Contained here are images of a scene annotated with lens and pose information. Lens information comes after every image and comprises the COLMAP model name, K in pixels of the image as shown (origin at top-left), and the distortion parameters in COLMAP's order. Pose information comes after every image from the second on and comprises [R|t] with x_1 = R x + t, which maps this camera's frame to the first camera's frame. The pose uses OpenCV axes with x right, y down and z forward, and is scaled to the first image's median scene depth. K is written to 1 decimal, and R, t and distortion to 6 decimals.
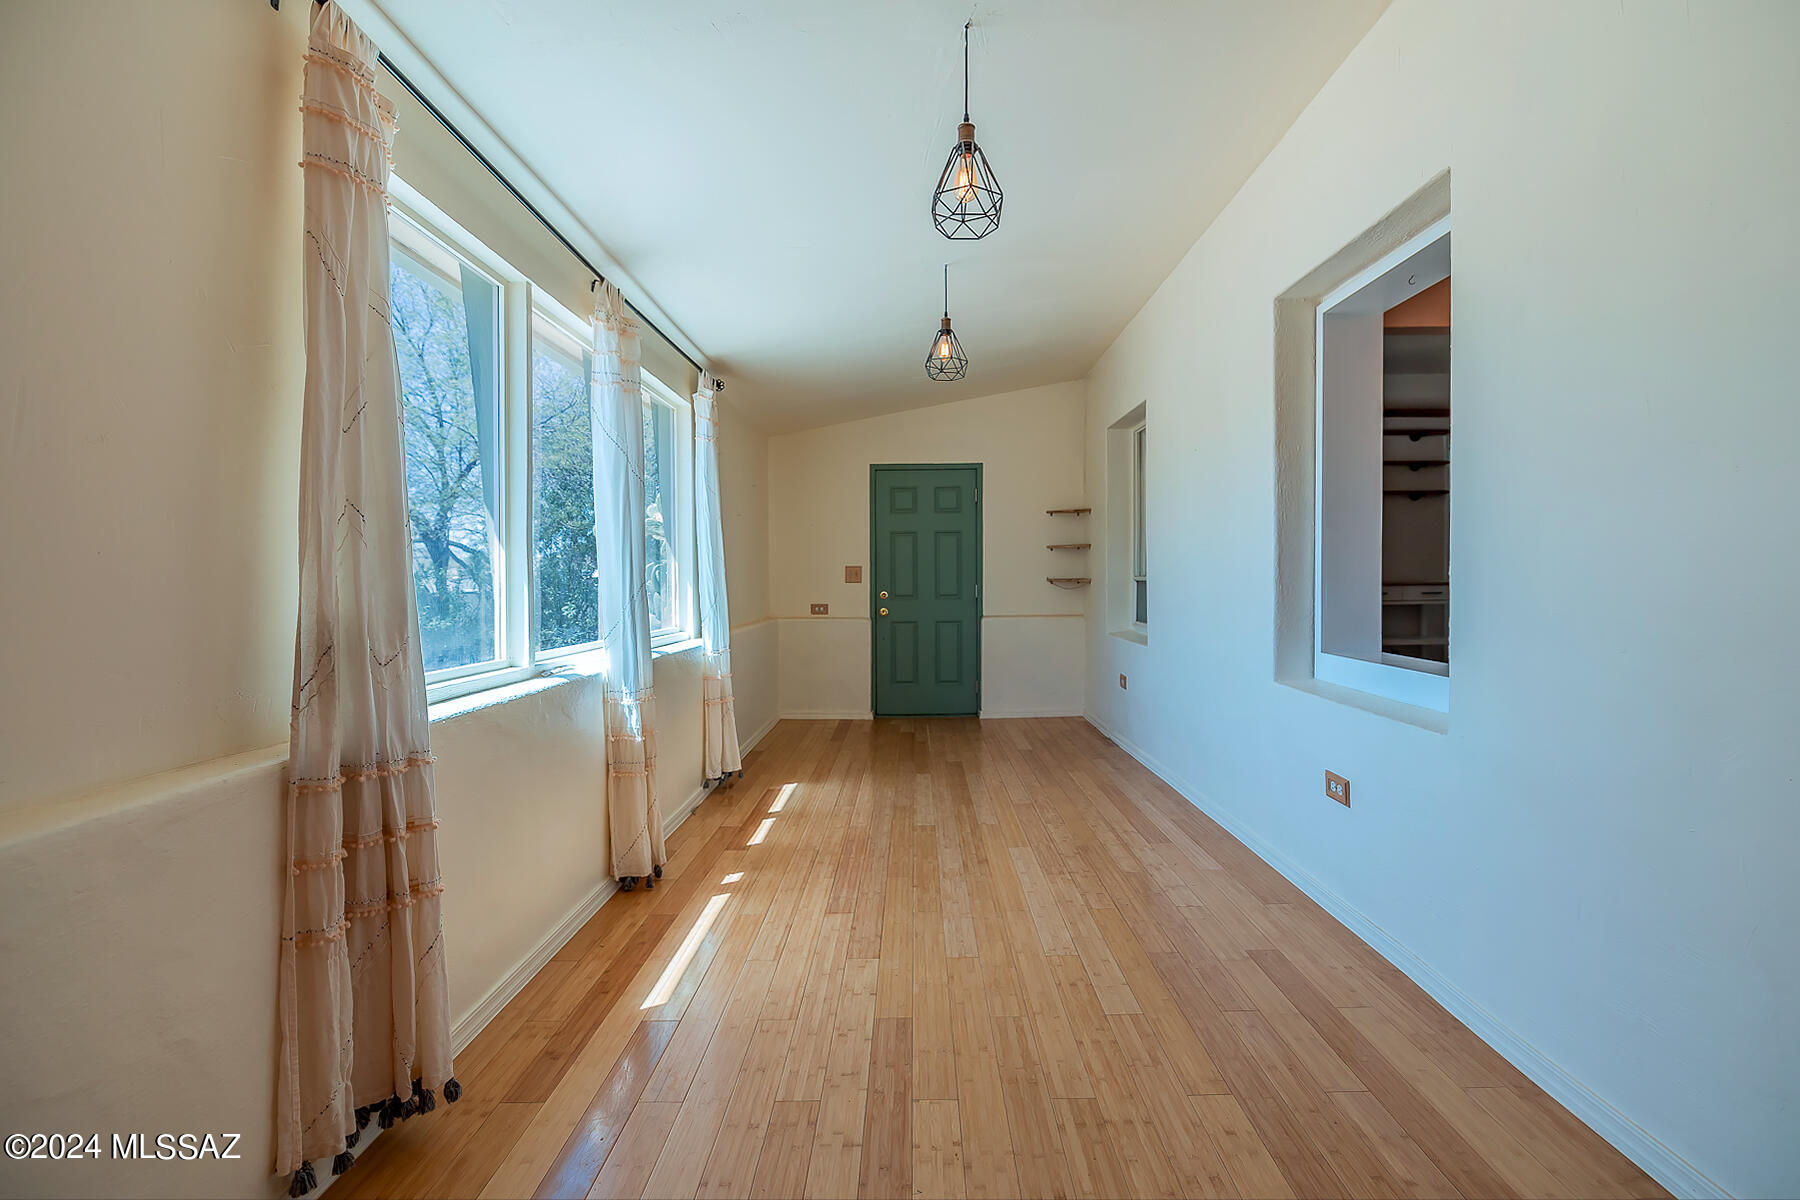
lens RADIAL K [[778.7, 0, 900.8], [0, 778.7, 594.1], [0, 0, 1]] dist [0.000497, -0.000510]
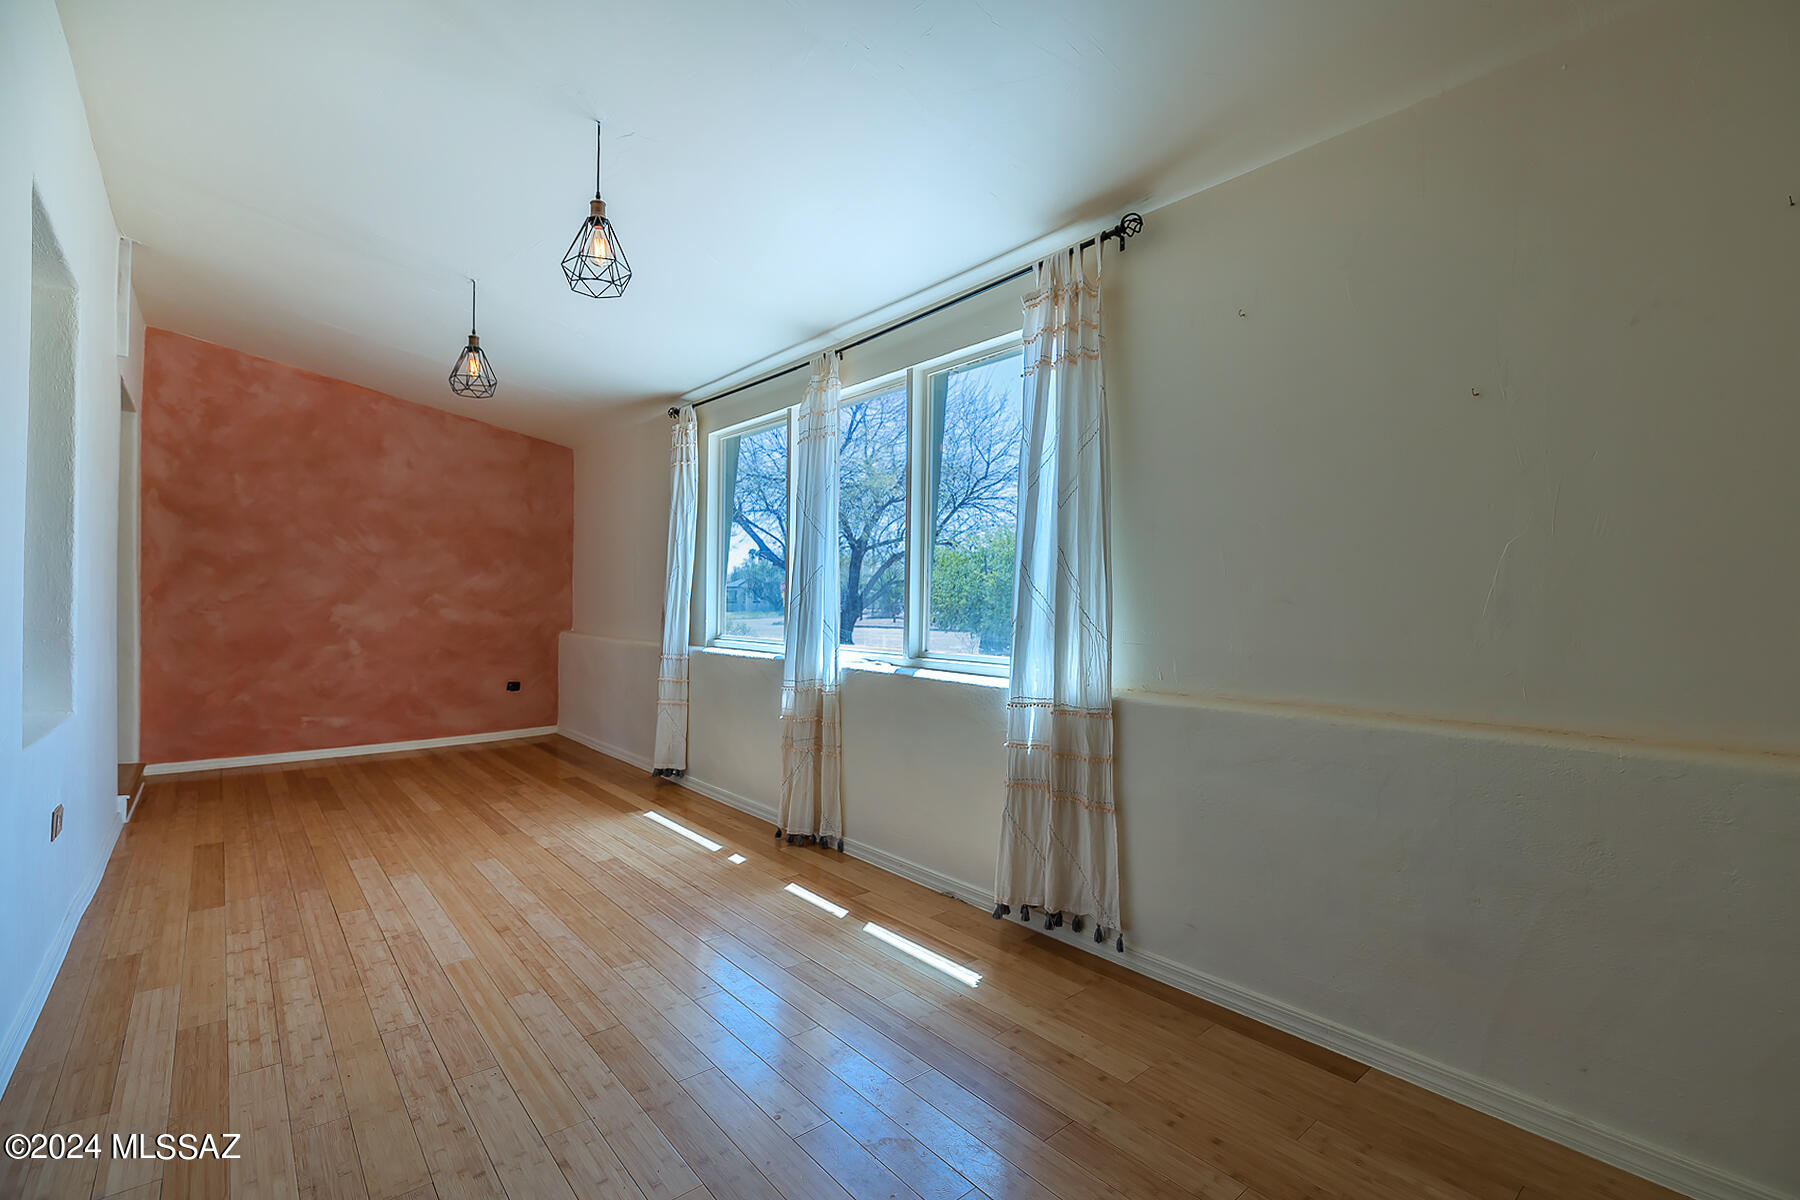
lens RADIAL K [[778.7, 0, 900.1], [0, 778.7, 595.3], [0, 0, 1]] dist [0.000497, -0.000510]
pose [[-0.736188, 0.006639, -0.676745, 0.375690], [-0.005243, 0.999866, 0.015513, -0.037615], [0.676757, 0.014969, -0.736054, 2.004681]]
